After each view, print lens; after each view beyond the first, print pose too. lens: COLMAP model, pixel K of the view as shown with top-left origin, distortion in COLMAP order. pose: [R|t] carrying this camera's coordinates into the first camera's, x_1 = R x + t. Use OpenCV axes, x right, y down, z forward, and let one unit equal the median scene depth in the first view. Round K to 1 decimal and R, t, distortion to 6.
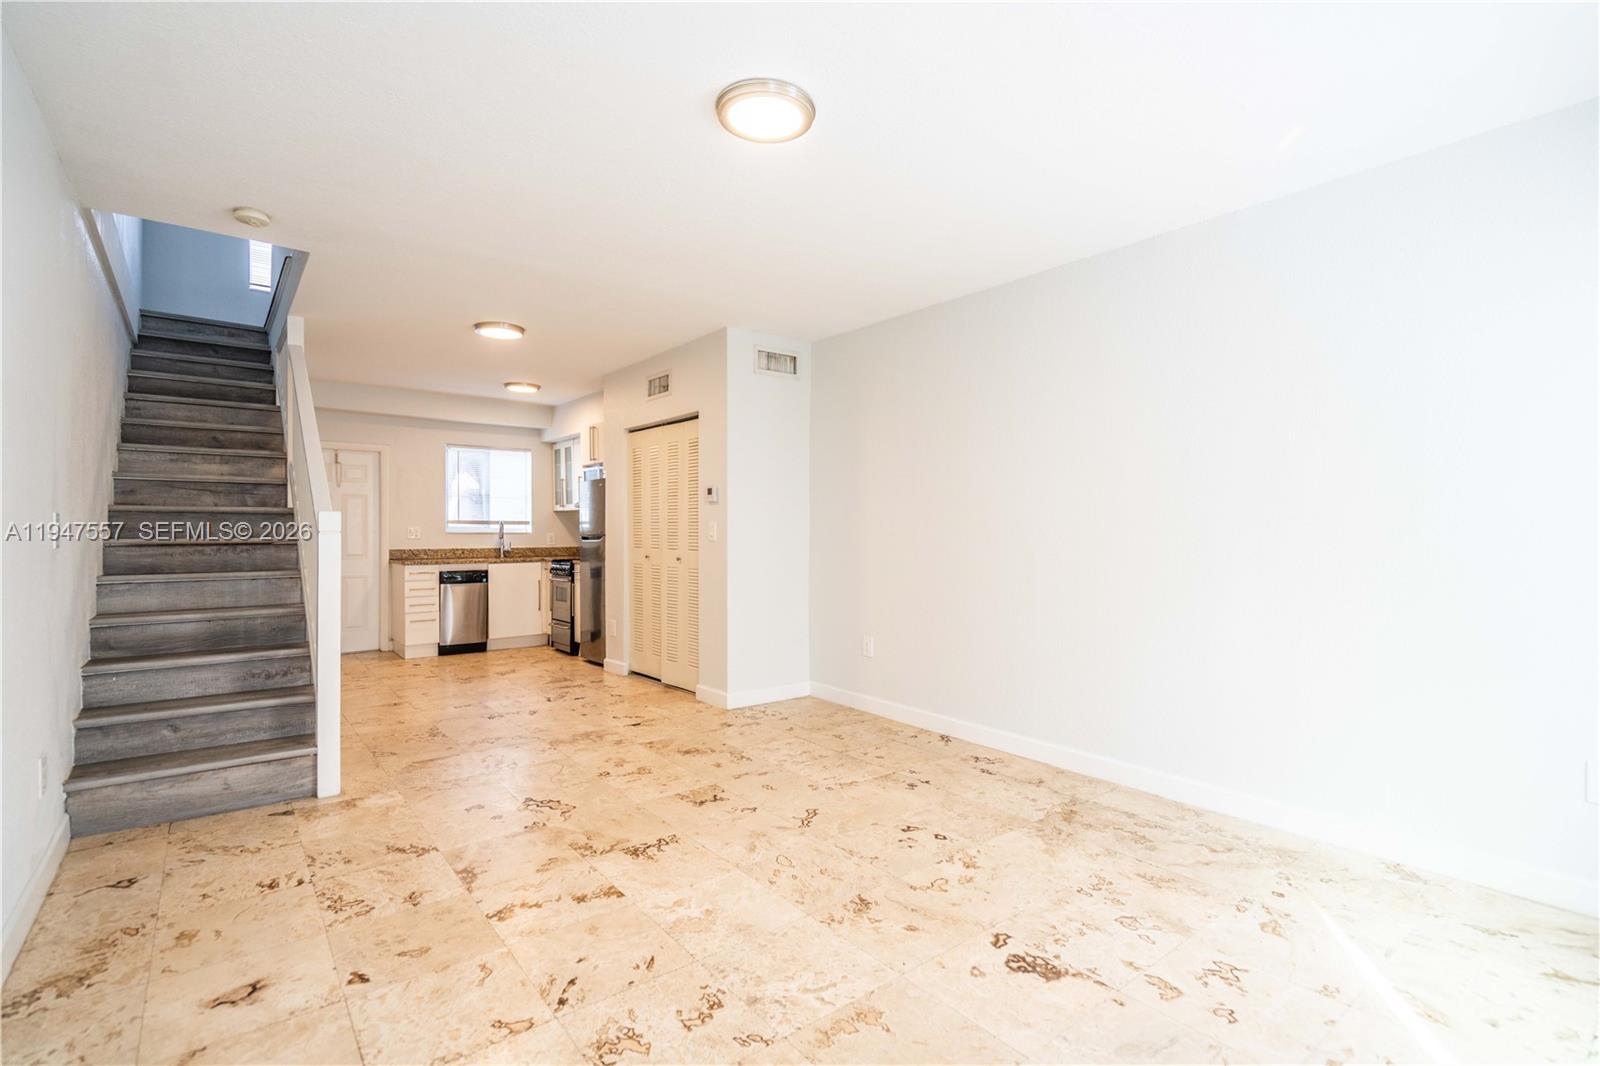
lens RADIAL K [[764.3, 0, 802.3], [0, 764.3, 531.8], [0, 0, 1]] dist [-0.010004, 0.003803]
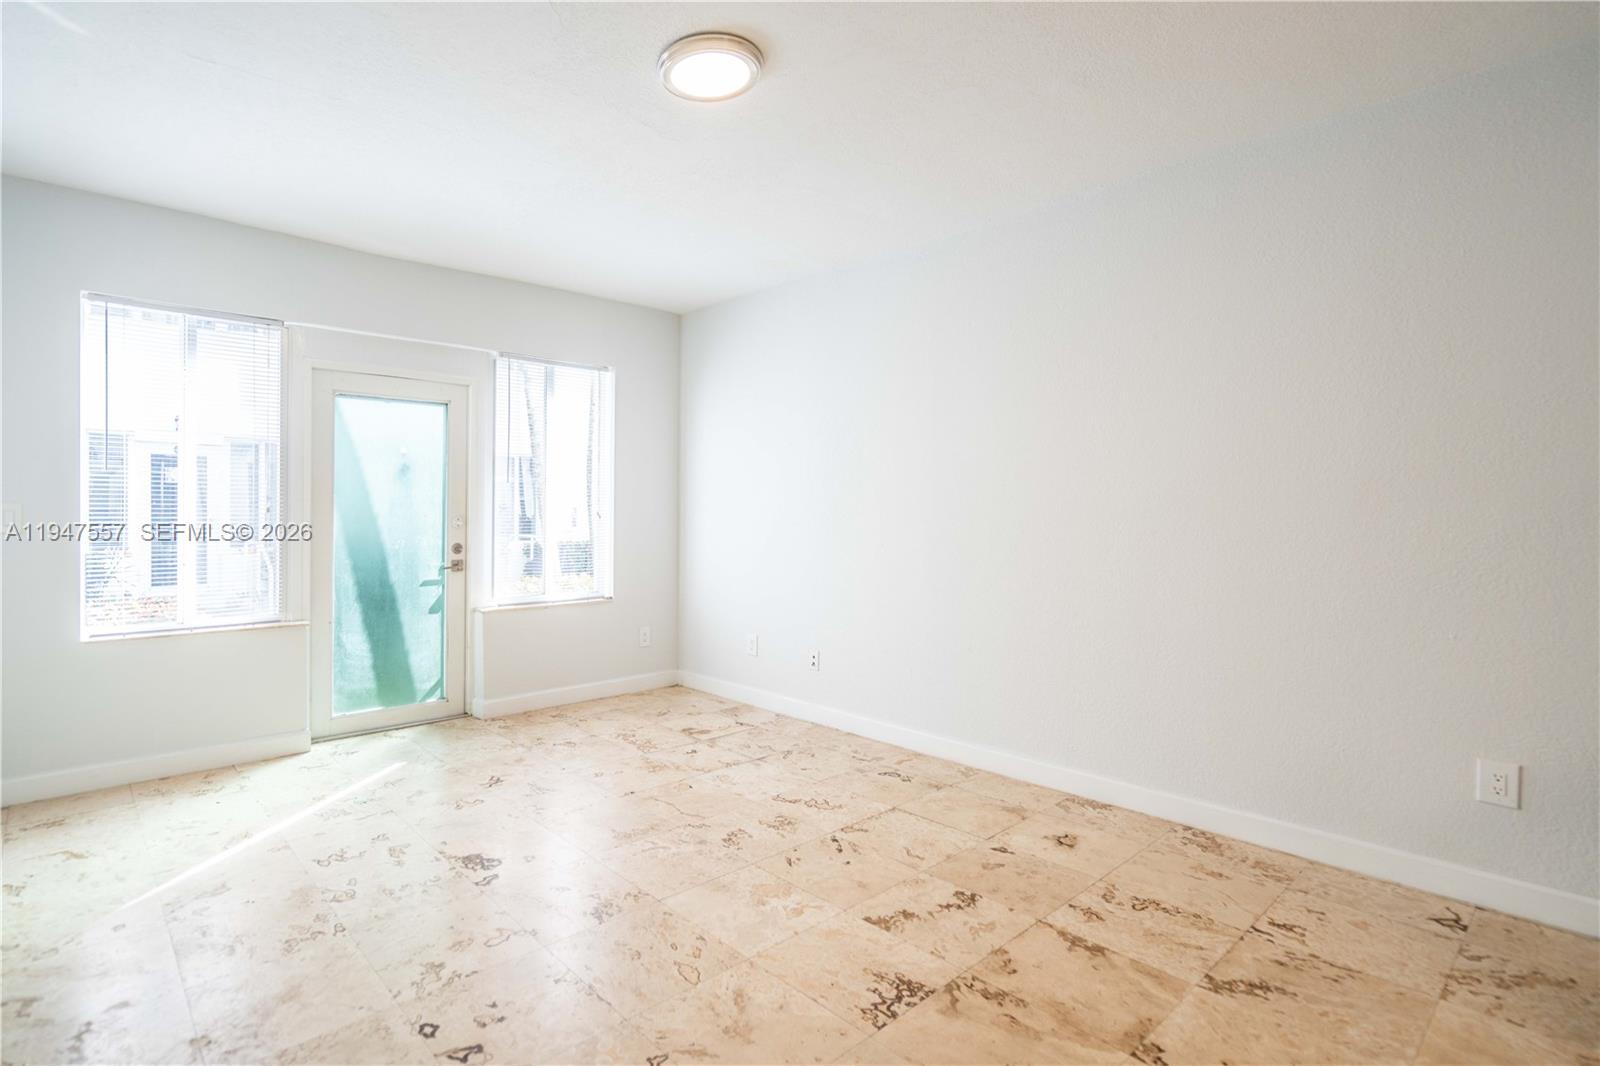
lens RADIAL K [[764.3, 0, 754.7], [0, 764.3, 516.7], [0, 0, 1]] dist [-0.010004, 0.003803]
pose [[-0.994820, -0.002852, -0.101609, -0.008154], [-0.004301, 0.999892, 0.014049, -0.007081], [0.101558, 0.014414, -0.994725, 1.231619]]
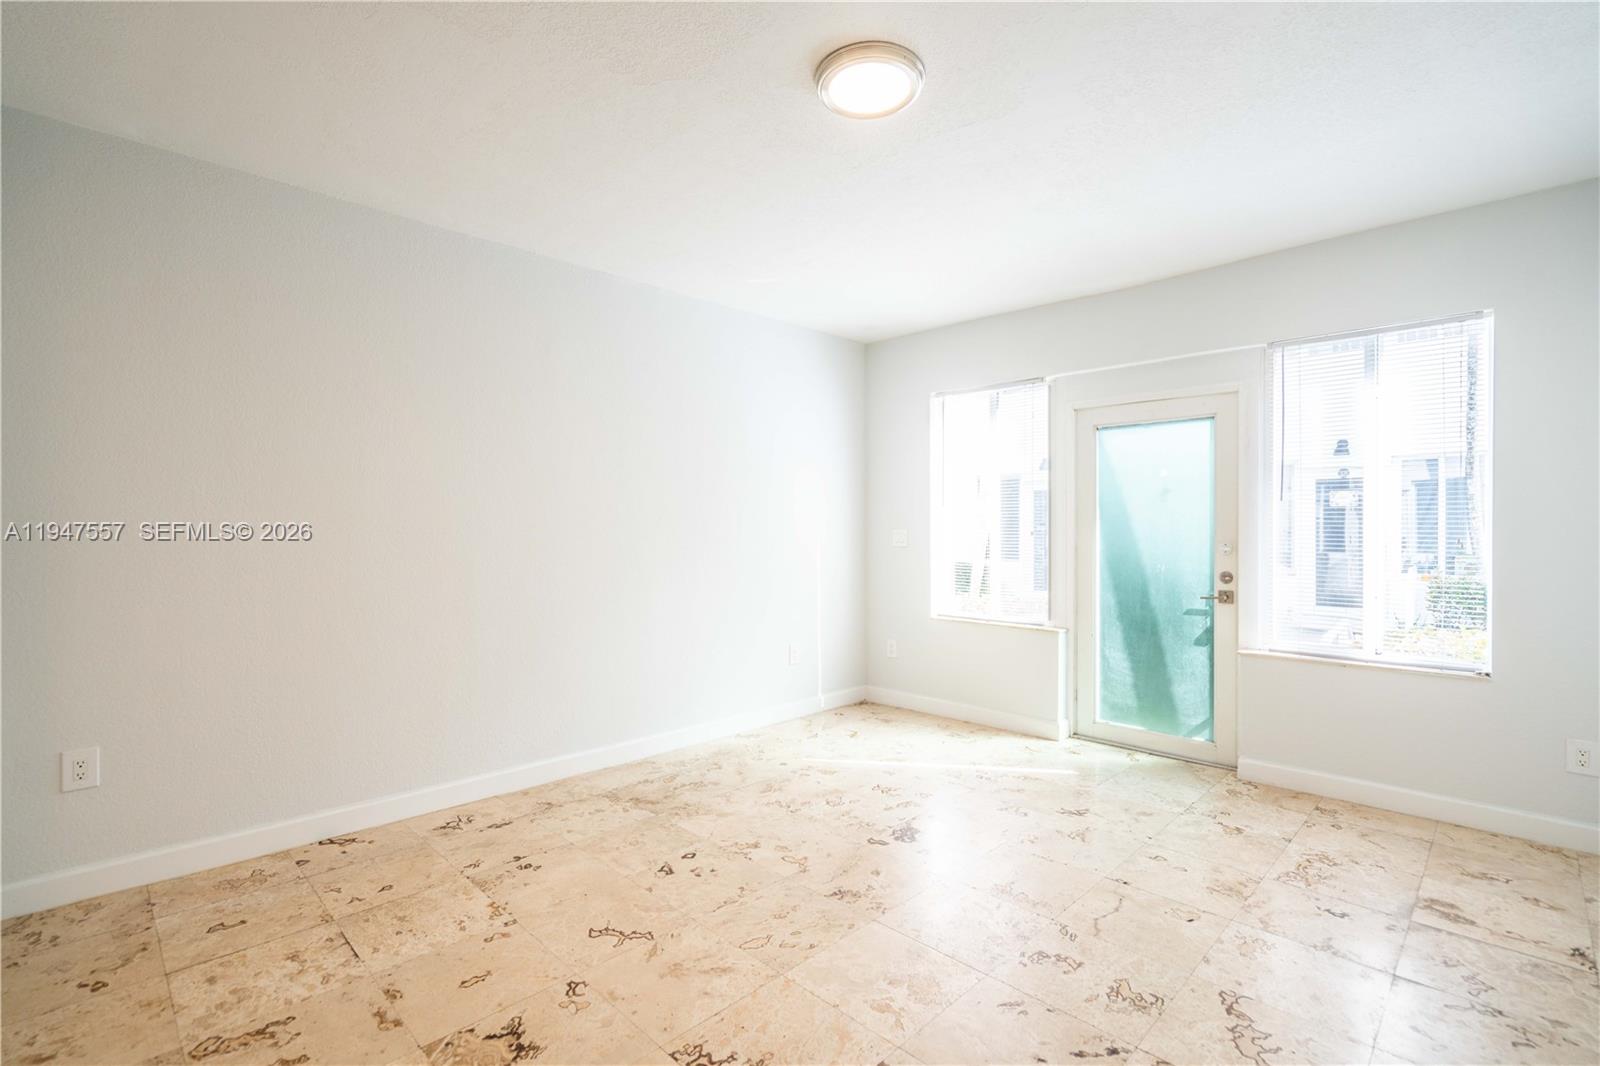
lens RADIAL K [[761.8, 0, 779.4], [0, 761.8, 524.7], [0, 0, 1]] dist [-0.005199, 0.000973]
pose [[-0.138118, 0.004147, 0.990407, -0.599705], [0.003047, 0.999988, -0.003762, -0.009460], [-0.990411, 0.002499, -0.138129, 0.779653]]
